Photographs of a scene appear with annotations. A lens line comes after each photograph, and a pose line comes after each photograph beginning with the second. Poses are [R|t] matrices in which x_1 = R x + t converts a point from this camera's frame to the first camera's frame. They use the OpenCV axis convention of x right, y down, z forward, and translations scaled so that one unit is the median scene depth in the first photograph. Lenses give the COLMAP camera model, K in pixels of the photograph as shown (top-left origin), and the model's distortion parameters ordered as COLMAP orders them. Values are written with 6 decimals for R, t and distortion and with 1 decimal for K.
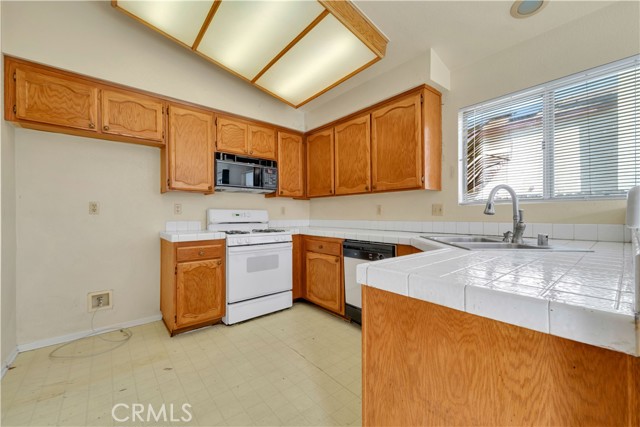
lens RADIAL K [[256.1, 0, 323.9], [0, 256.1, 213.7], [0, 0, 1]] dist [0.004731, -0.001394]
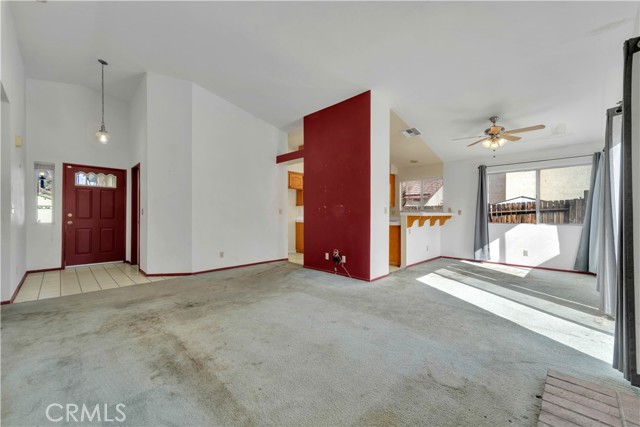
lens RADIAL K [[256.1, 0, 317.0], [0, 256.1, 212.9], [0, 0, 1]] dist [0.004731, -0.001394]
pose [[0.995928, 0.007819, 0.089811, -0.675672], [-0.007531, 0.999965, -0.003542, 0.002884], [-0.089836, 0.002851, 0.995952, -1.795535]]
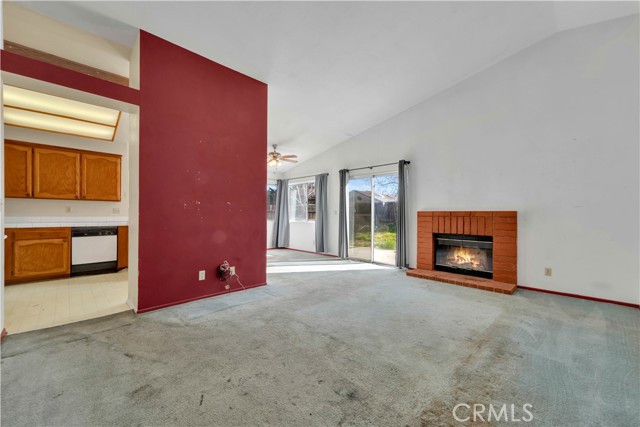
lens RADIAL K [[256.1, 0, 320.0], [0, 256.1, 214.4], [0, 0, 1]] dist [0.004731, -0.001394]
pose [[-0.092116, 0.004511, 0.995738, -1.723055], [-0.010597, 0.999929, -0.005510, 0.008468], [-0.995692, -0.011060, -0.092061, -0.458047]]
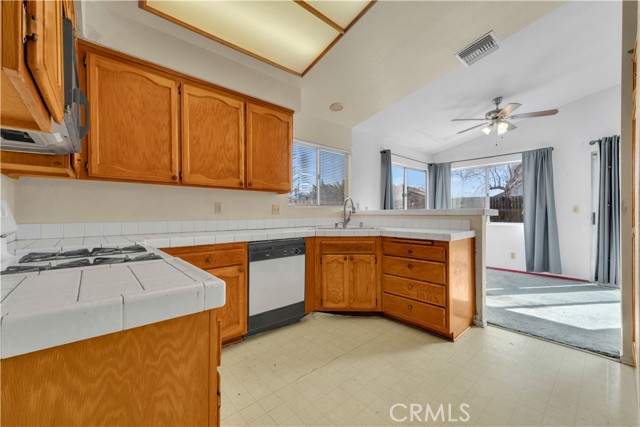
lens RADIAL K [[256.1, 0, 311.4], [0, 256.1, 214.9], [0, 0, 1]] dist [0.004731, -0.001394]
pose [[-0.021114, 0.000338, 0.999777, -0.757539], [0.000438, 1.000000, -0.000329, 0.011088], [-0.999777, 0.000430, -0.021114, 0.798898]]
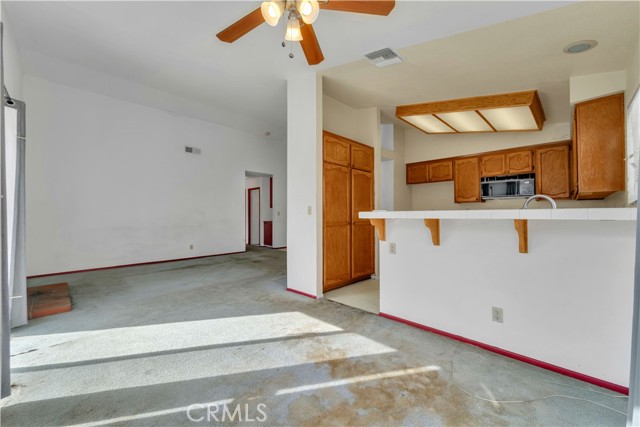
lens RADIAL K [[256.1, 0, 329.7], [0, 256.1, 212.1], [0, 0, 1]] dist [0.004731, -0.001394]
pose [[0.131442, -0.004081, -0.991315, 1.197418], [0.001257, 0.999991, -0.003950, -0.006923], [0.991323, -0.000727, 0.131446, -0.232607]]
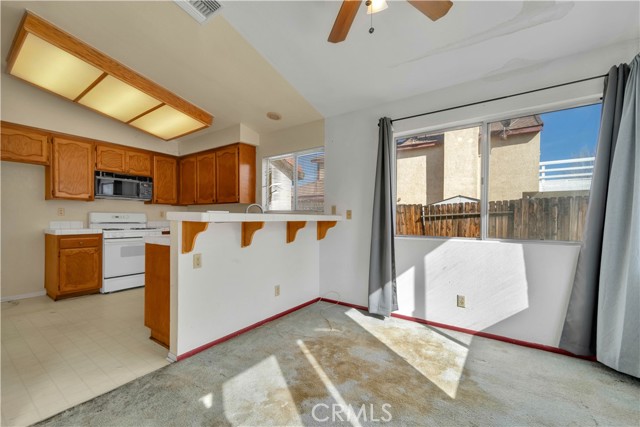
lens RADIAL K [[256.1, 0, 323.9], [0, 256.1, 220.6], [0, 0, 1]] dist [0.004731, -0.001394]
pose [[0.962930, 0.008930, 0.269604, 0.407524], [-0.011923, 0.999884, 0.009468, -0.001812], [-0.269489, -0.012332, 0.962925, -0.691210]]
